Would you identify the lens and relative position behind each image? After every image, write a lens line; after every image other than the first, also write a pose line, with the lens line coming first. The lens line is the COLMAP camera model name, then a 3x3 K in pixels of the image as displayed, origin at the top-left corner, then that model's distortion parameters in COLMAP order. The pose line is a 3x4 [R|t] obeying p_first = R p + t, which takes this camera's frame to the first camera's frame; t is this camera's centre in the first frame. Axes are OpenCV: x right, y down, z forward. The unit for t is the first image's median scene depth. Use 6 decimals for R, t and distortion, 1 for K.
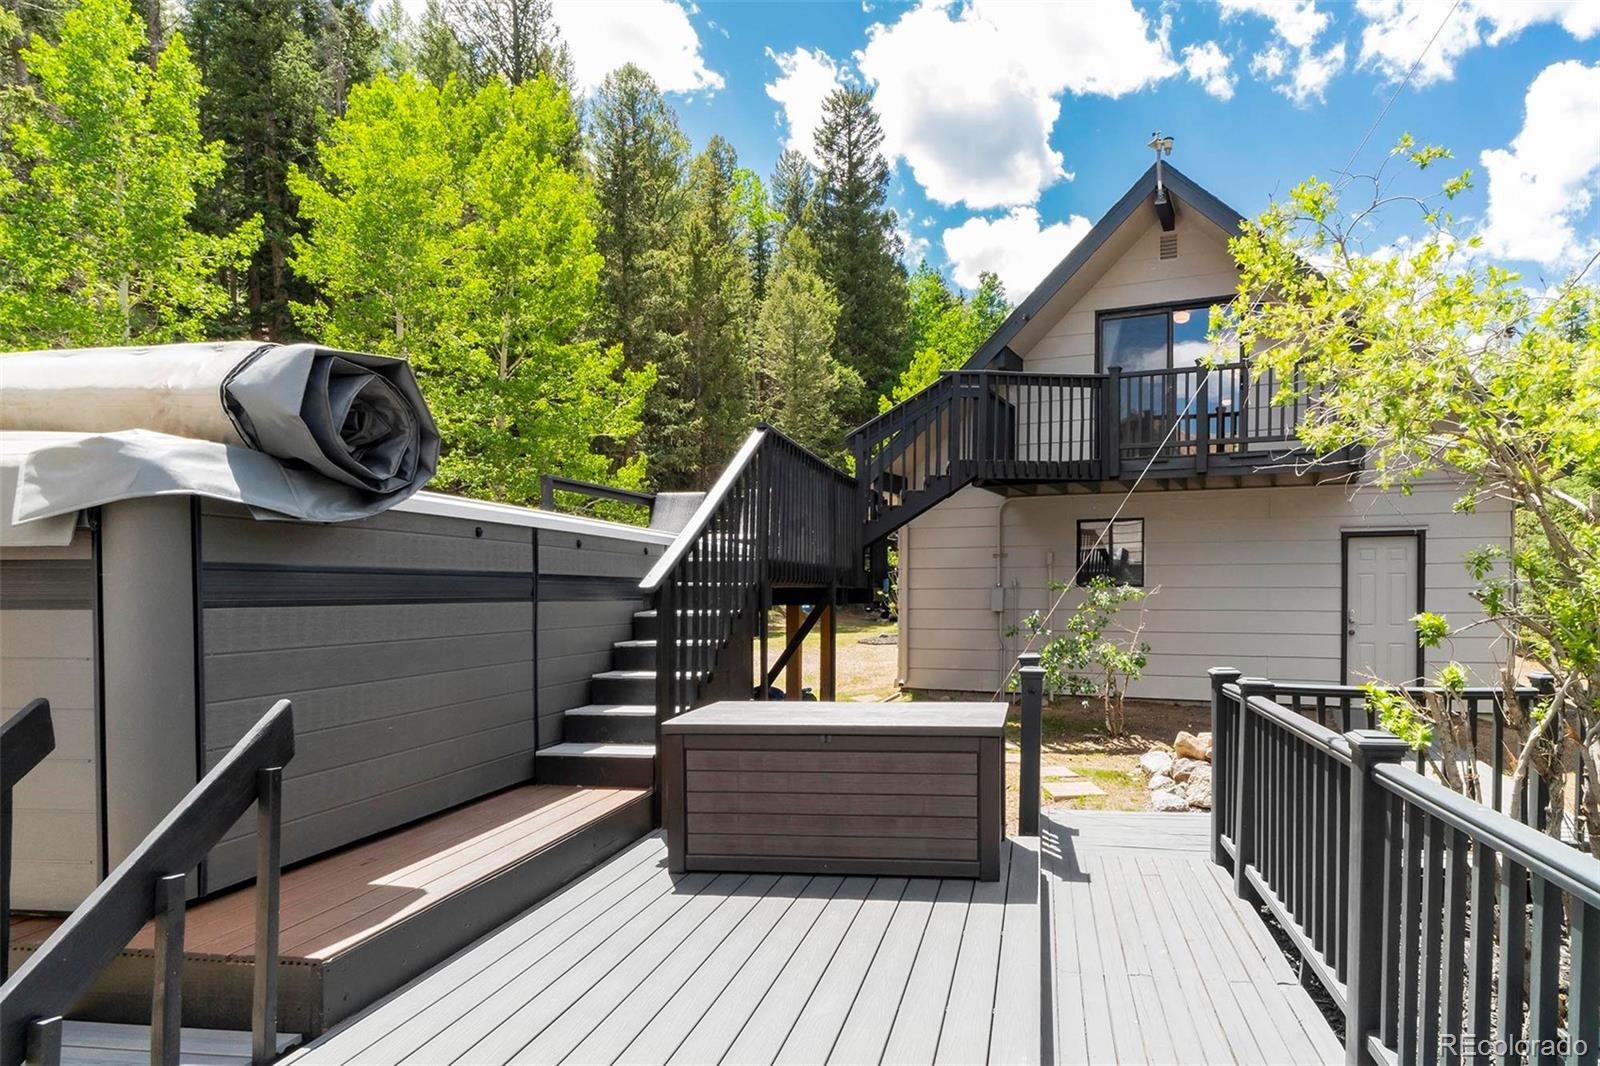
lens RADIAL K [[859.3, 0, 799.4], [0, 859.3, 609.4], [0, 0, 1]] dist [-0.002568, -0.000964]
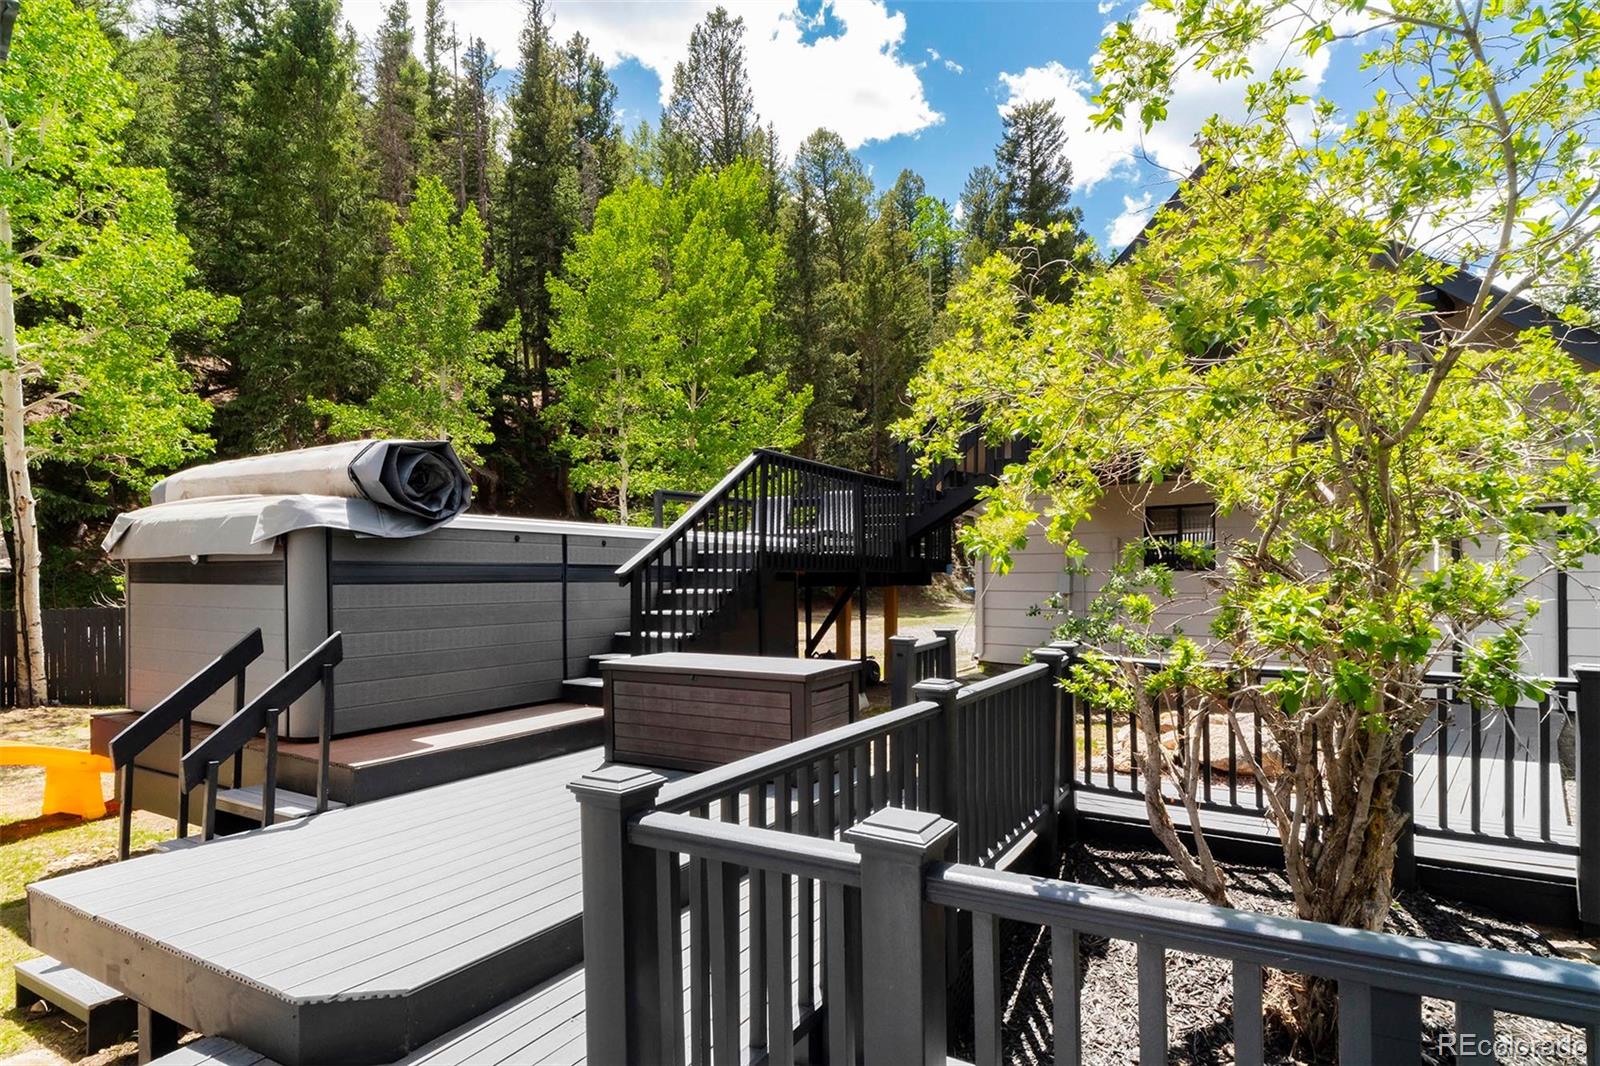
lens RADIAL K [[854.2, 0, 801.7], [0, 854.2, 577.0], [0, 0, 1]] dist [-0.001471, 0.000146]
pose [[0.919251, 0.001124, -0.393671, 0.323055], [-0.008028, 0.999842, -0.015890, 0.000974], [0.393591, 0.017768, 0.919114, -0.108128]]
